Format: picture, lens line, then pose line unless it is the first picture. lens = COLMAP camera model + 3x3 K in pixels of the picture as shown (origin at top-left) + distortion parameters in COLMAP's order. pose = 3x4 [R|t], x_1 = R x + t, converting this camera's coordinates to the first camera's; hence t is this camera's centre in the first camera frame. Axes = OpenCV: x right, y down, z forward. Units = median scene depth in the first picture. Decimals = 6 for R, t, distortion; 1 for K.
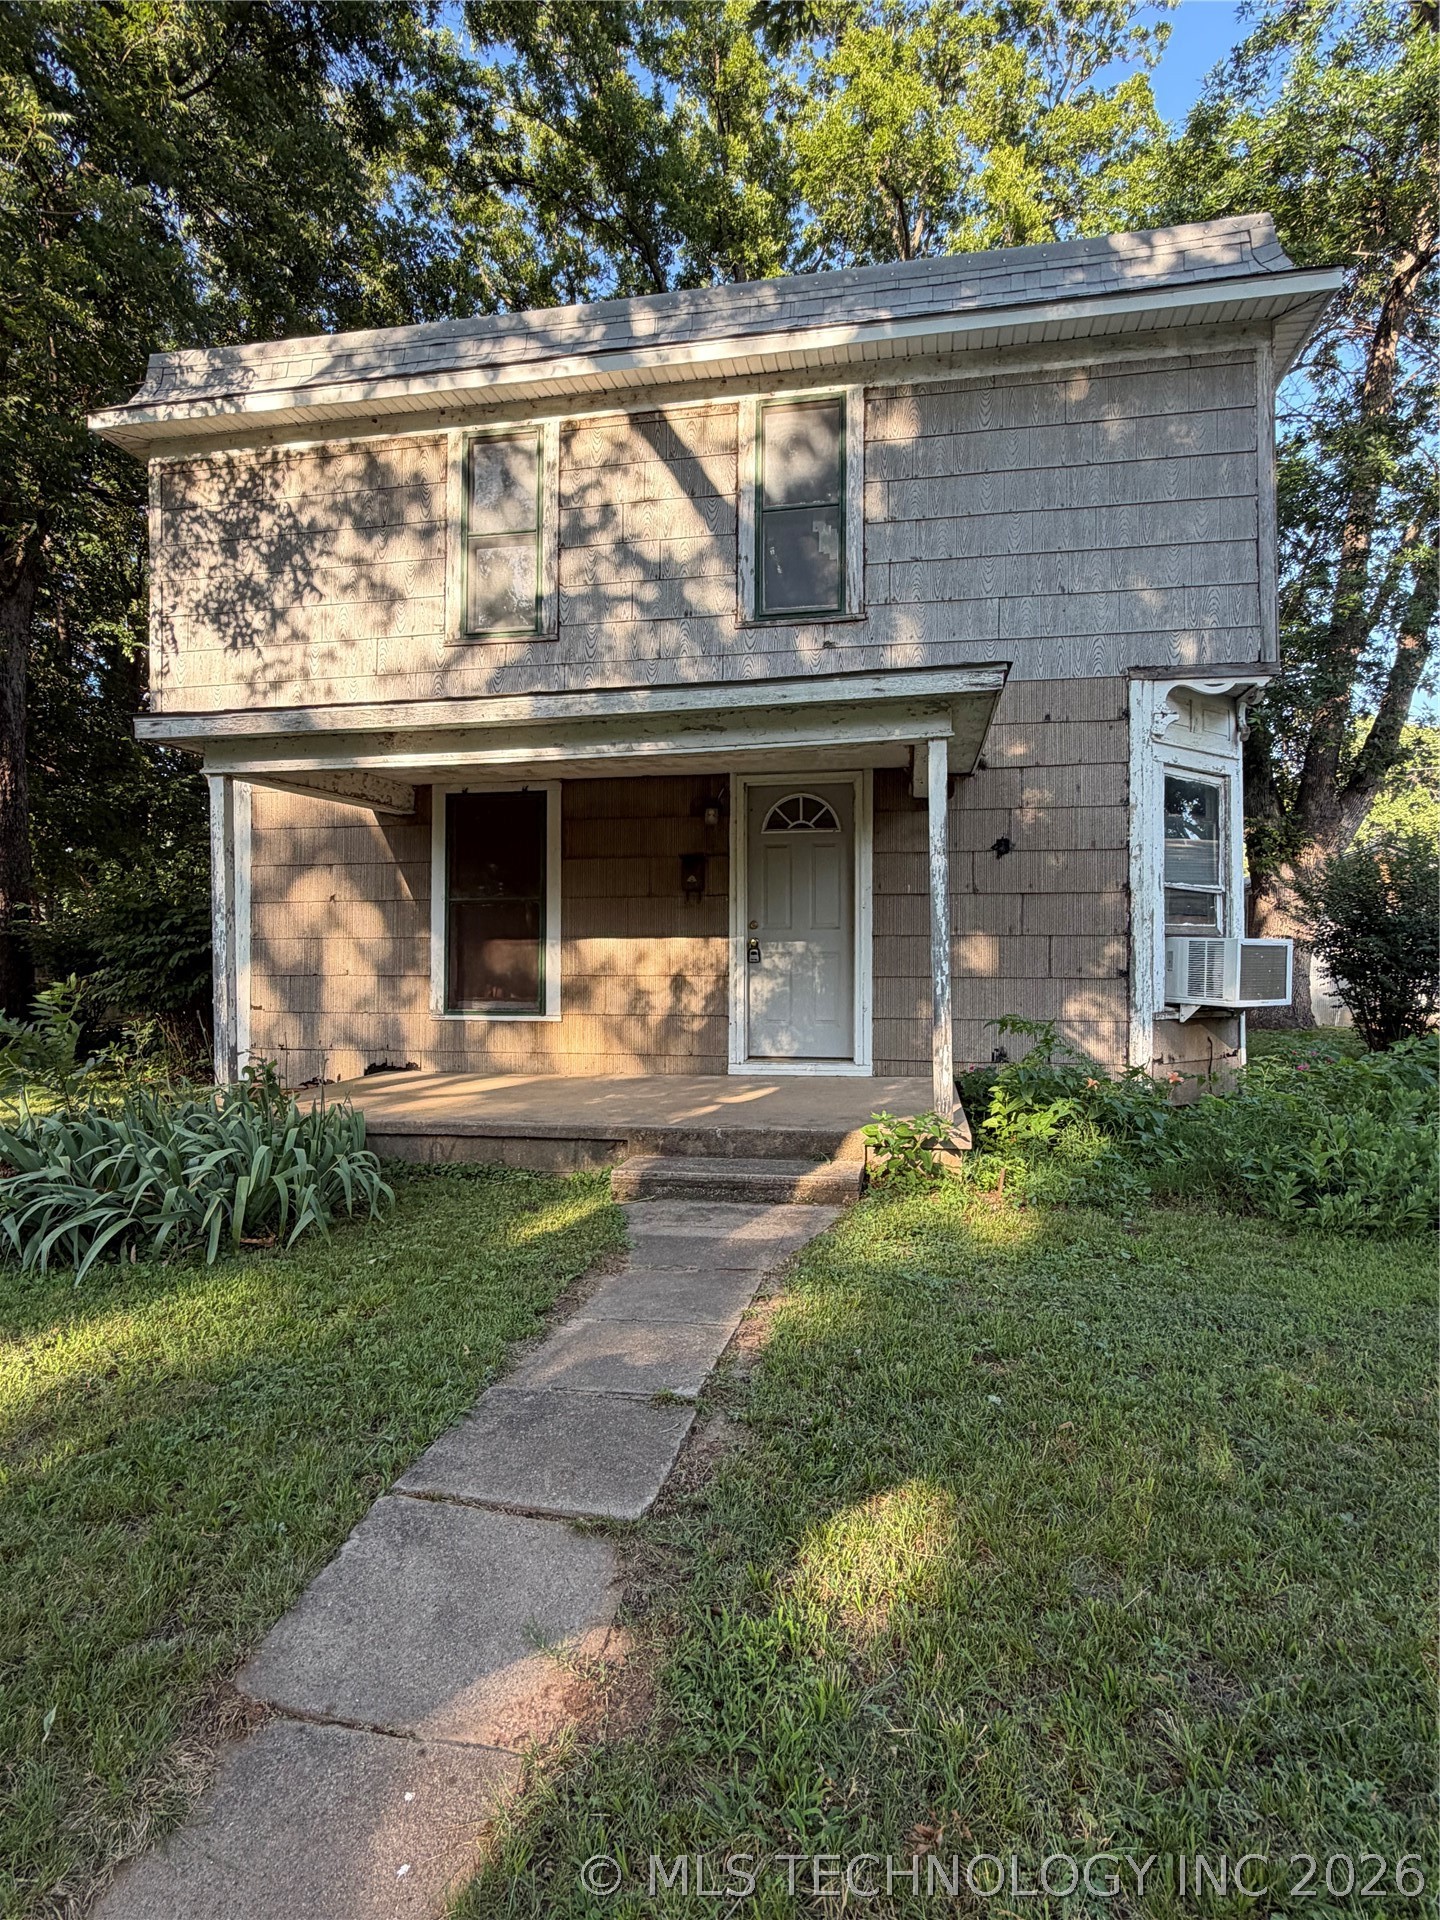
lens RADIAL K [[1052.8, 0, 721.1], [0, 1052.8, 957.0], [0, 0, 1]] dist [0.000378, 0.011293]
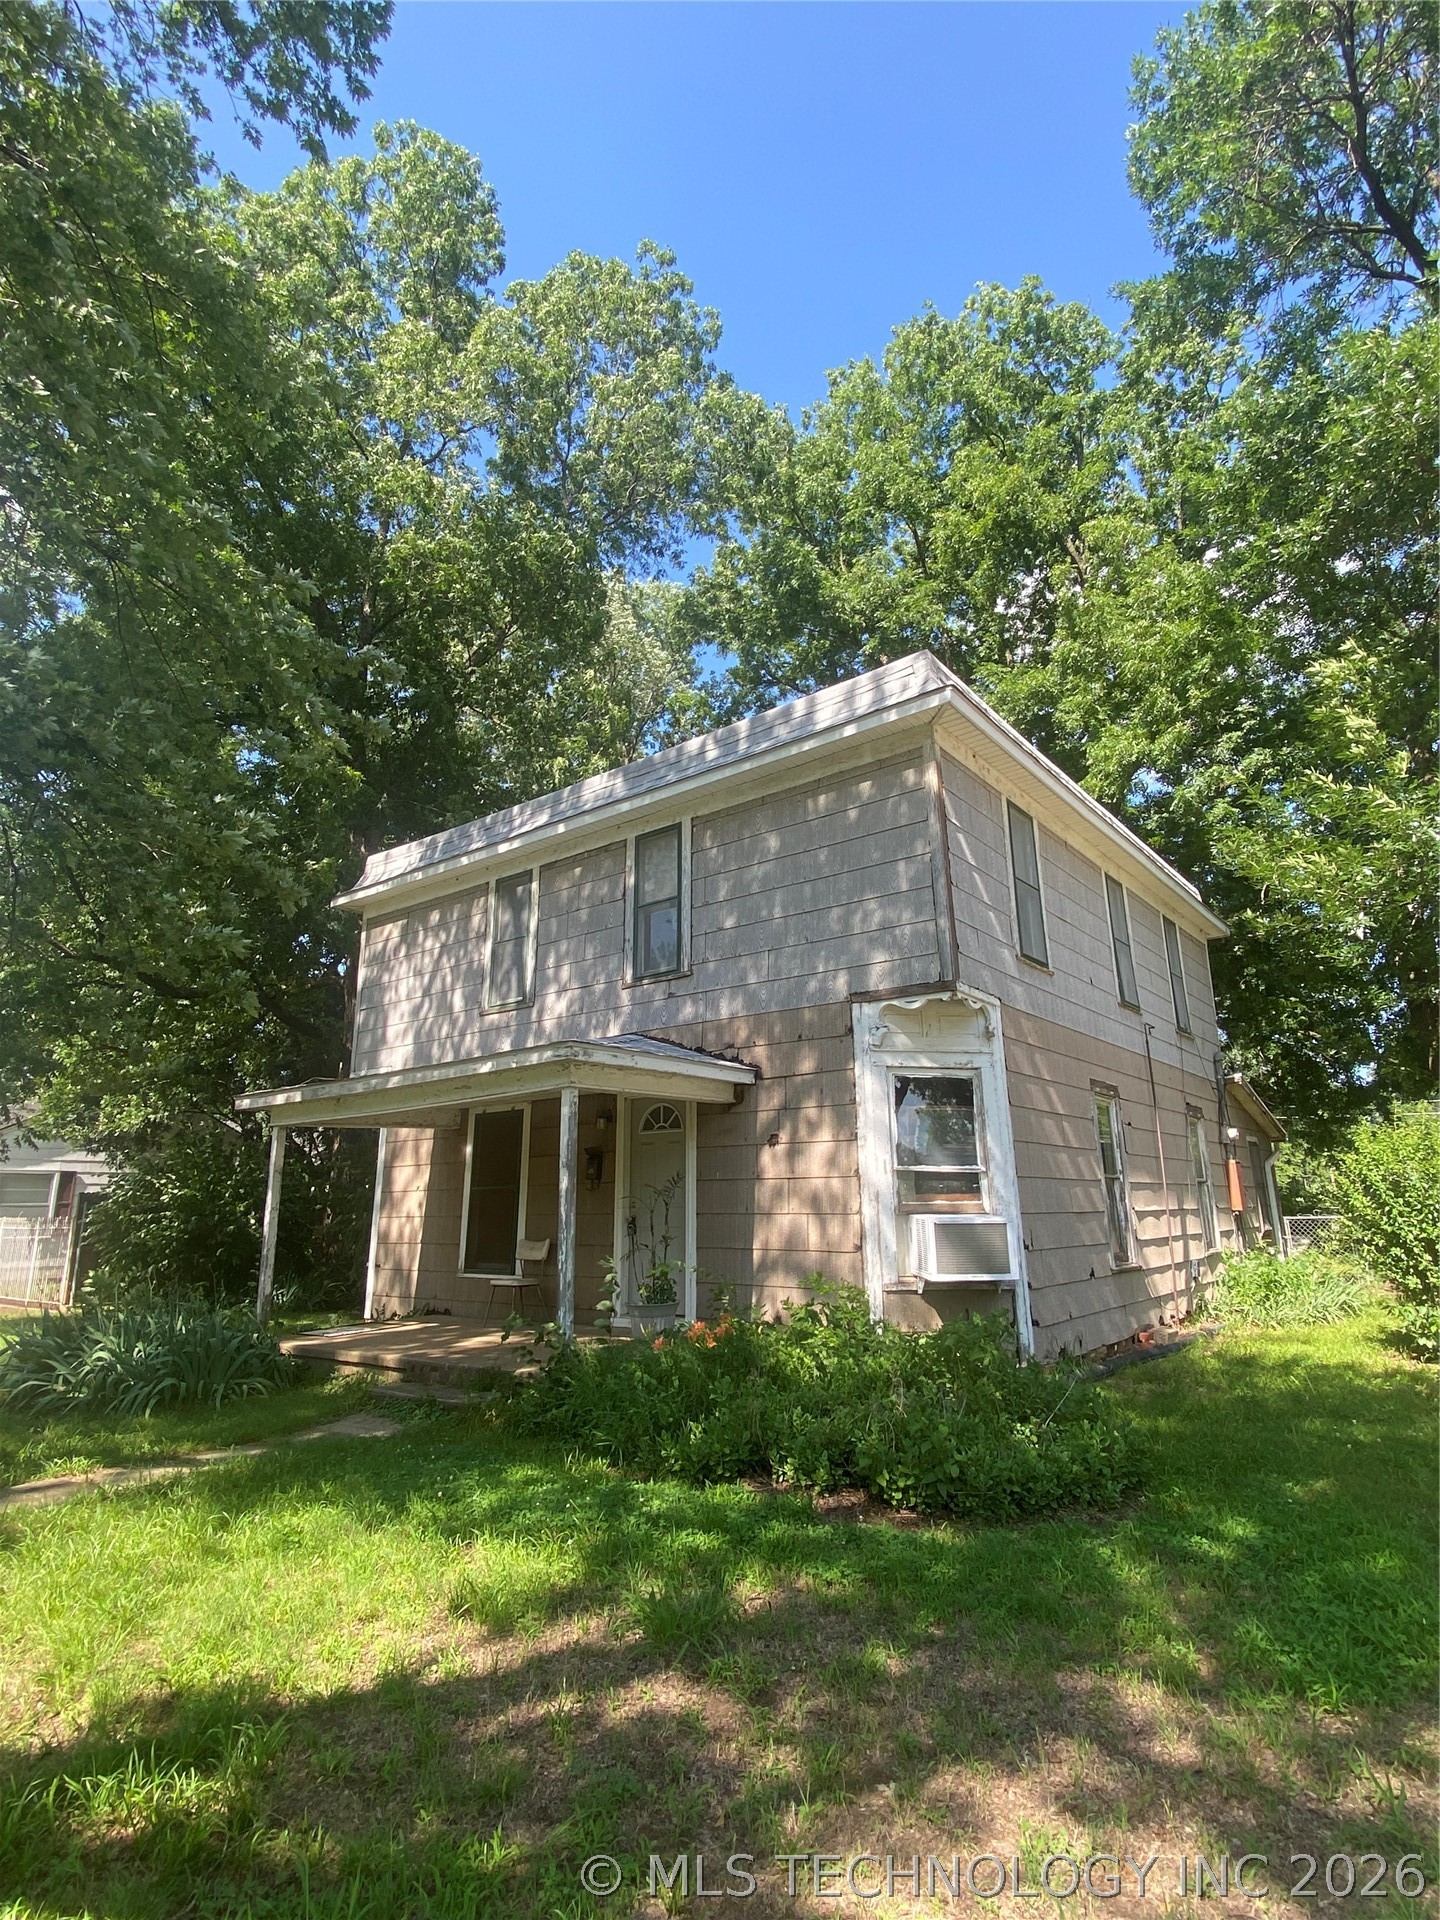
lens RADIAL K [[1019.4, 0, 716.2], [0, 1019.4, 934.4], [0, 0, 1]] dist [0.042540, -0.000067]
pose [[0.889723, -0.128054, -0.438172, 0.732825], [0.014110, 0.967106, -0.253983, -0.031596], [0.456282, 0.219792, 0.862263, -0.139918]]
